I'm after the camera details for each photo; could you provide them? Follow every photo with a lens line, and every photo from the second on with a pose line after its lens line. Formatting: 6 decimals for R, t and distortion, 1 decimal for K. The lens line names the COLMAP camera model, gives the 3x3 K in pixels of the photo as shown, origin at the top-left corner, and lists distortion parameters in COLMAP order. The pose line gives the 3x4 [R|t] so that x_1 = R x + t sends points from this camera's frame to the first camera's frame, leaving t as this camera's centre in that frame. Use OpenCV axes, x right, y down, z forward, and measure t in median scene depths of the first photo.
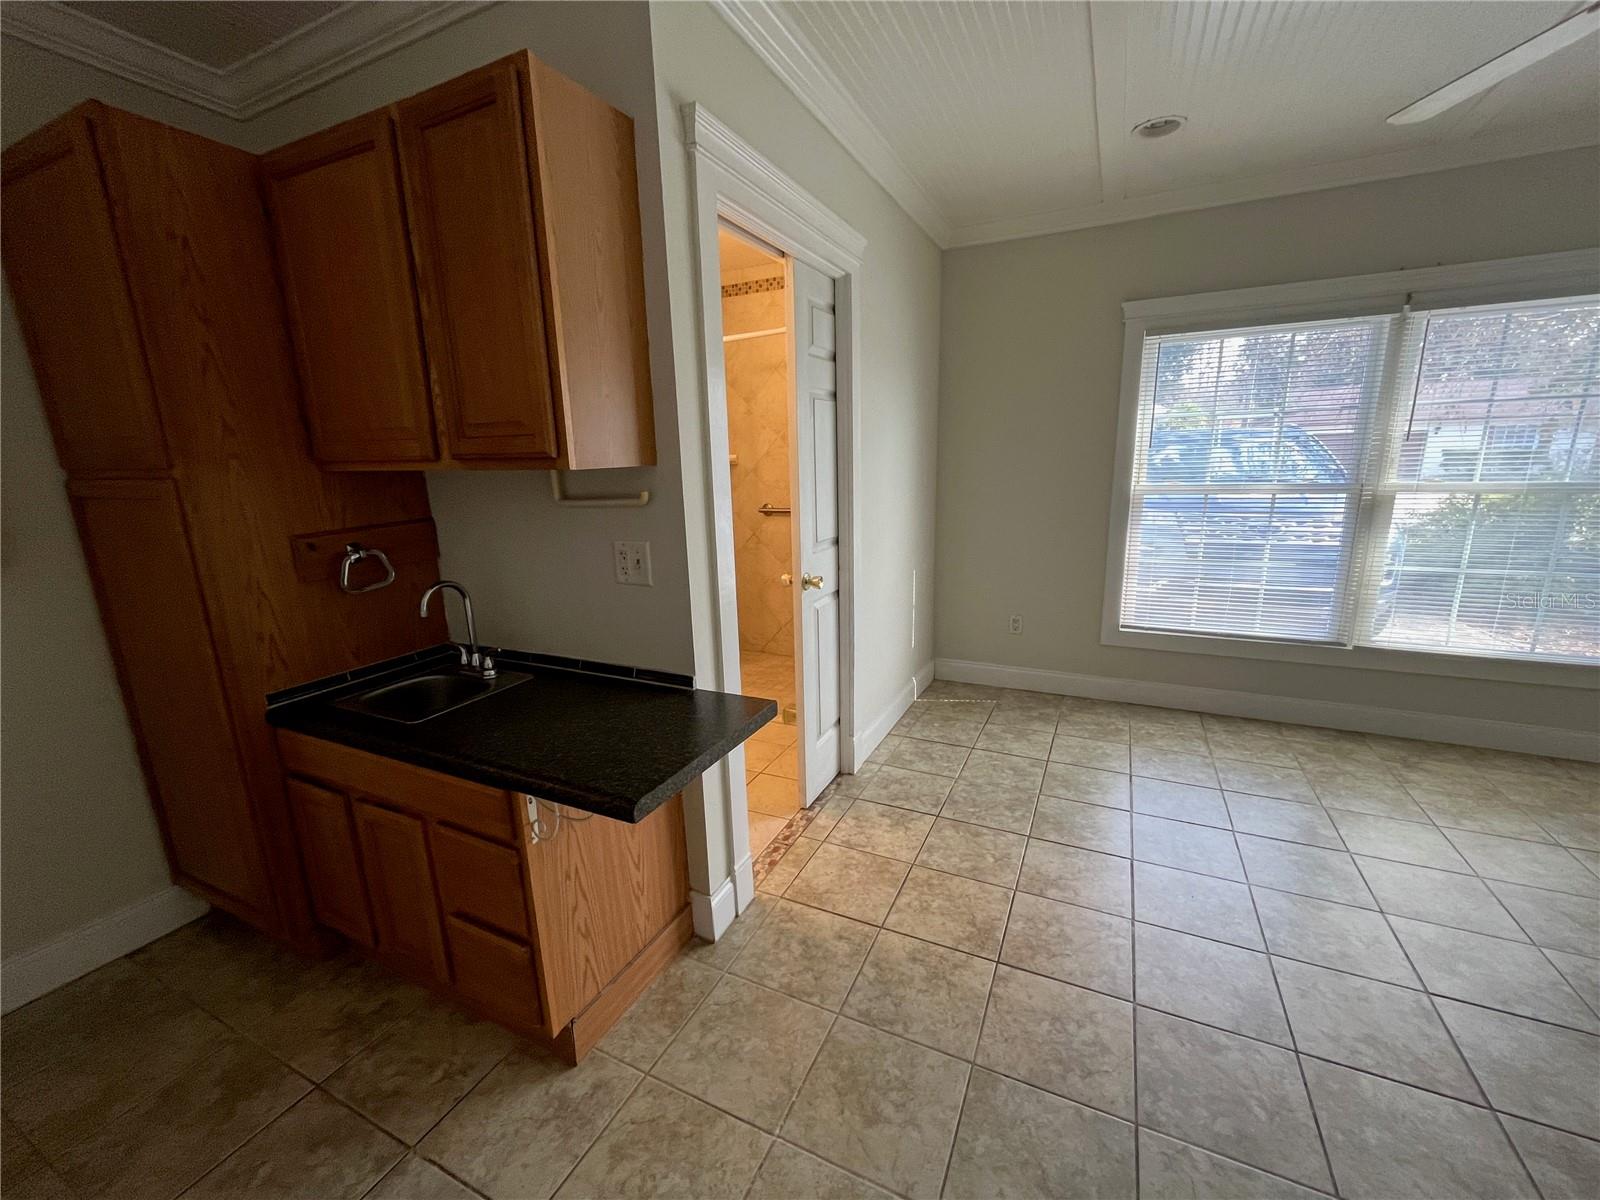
lens RADIAL K [[647.4, 0, 799.3], [0, 647.4, 600.3], [0, 0, 1]] dist [-0.000992, -0.000133]
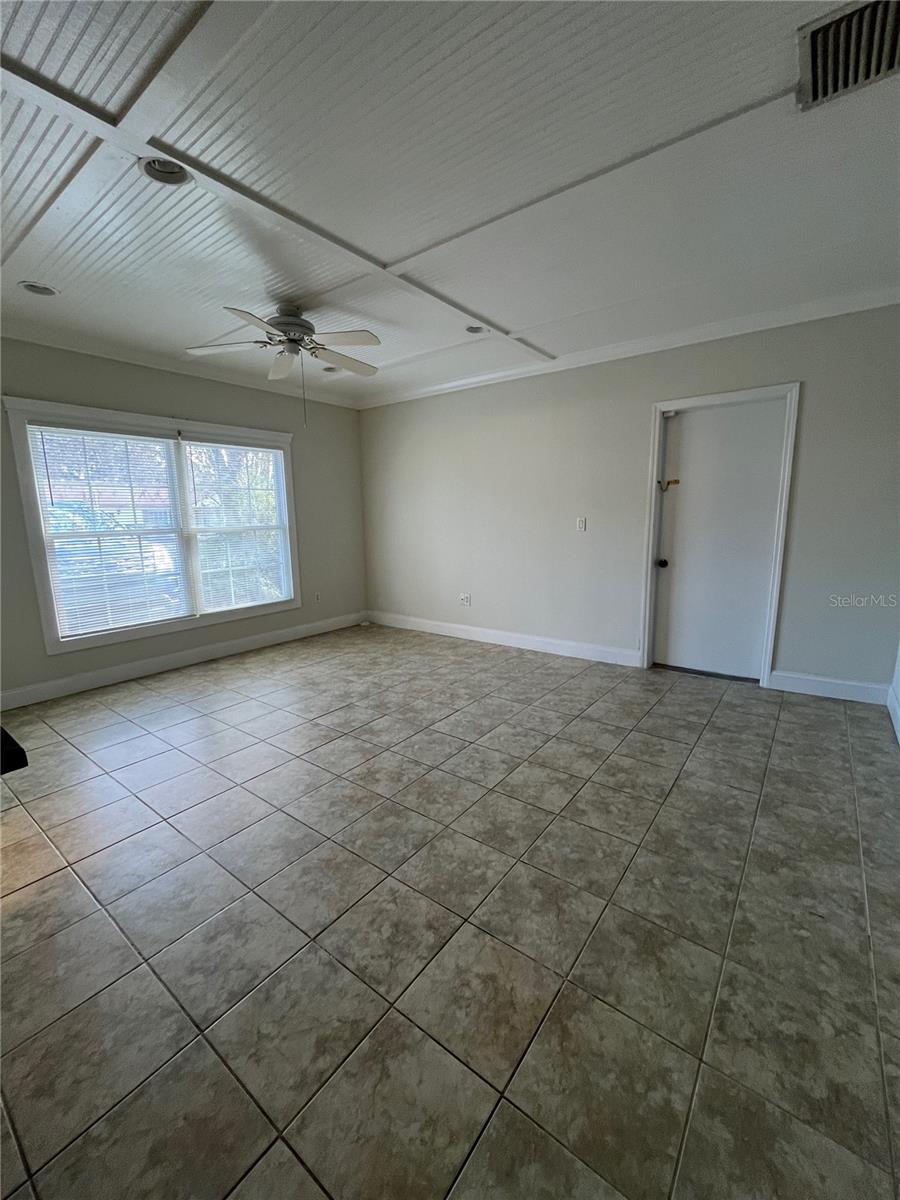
lens RADIAL K [[485.6, 0, 450.7], [0, 485.6, 597.3], [0, 0, 1]] dist [-0.000992, -0.000133]
pose [[0.194506, -0.140948, 0.970722, -0.458259], [0.222822, 0.970100, 0.096211, 0.062311], [-0.955258, 0.197584, 0.220097, -0.009721]]
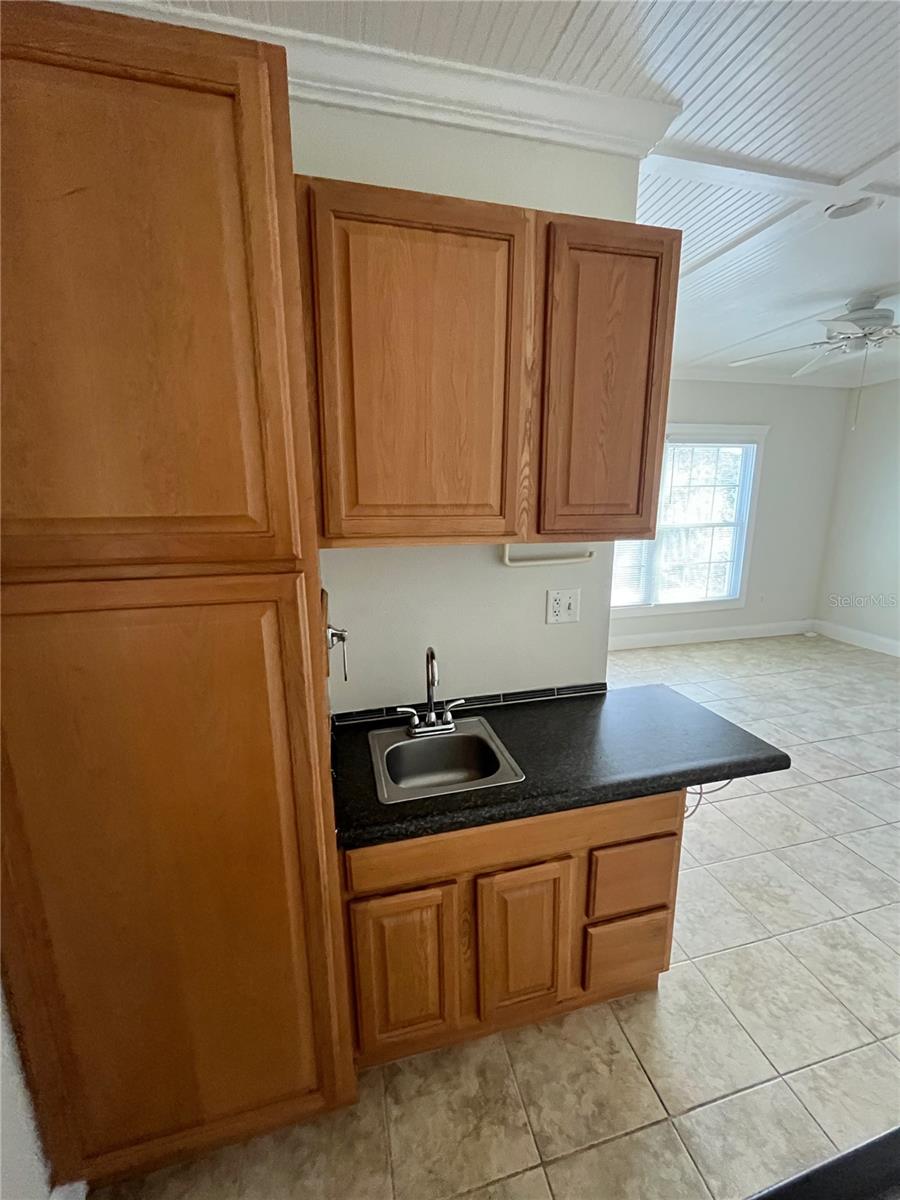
lens RADIAL K [[485.0, 0, 450.8], [0, 485.0, 598.4], [0, 0, 1]] dist [-0.001143, -0.000008]
pose [[0.768272, -0.117381, 0.629269, -0.761269], [0.127079, 0.991445, 0.029789, -0.096472], [-0.627382, 0.057081, 0.776616, 0.286223]]
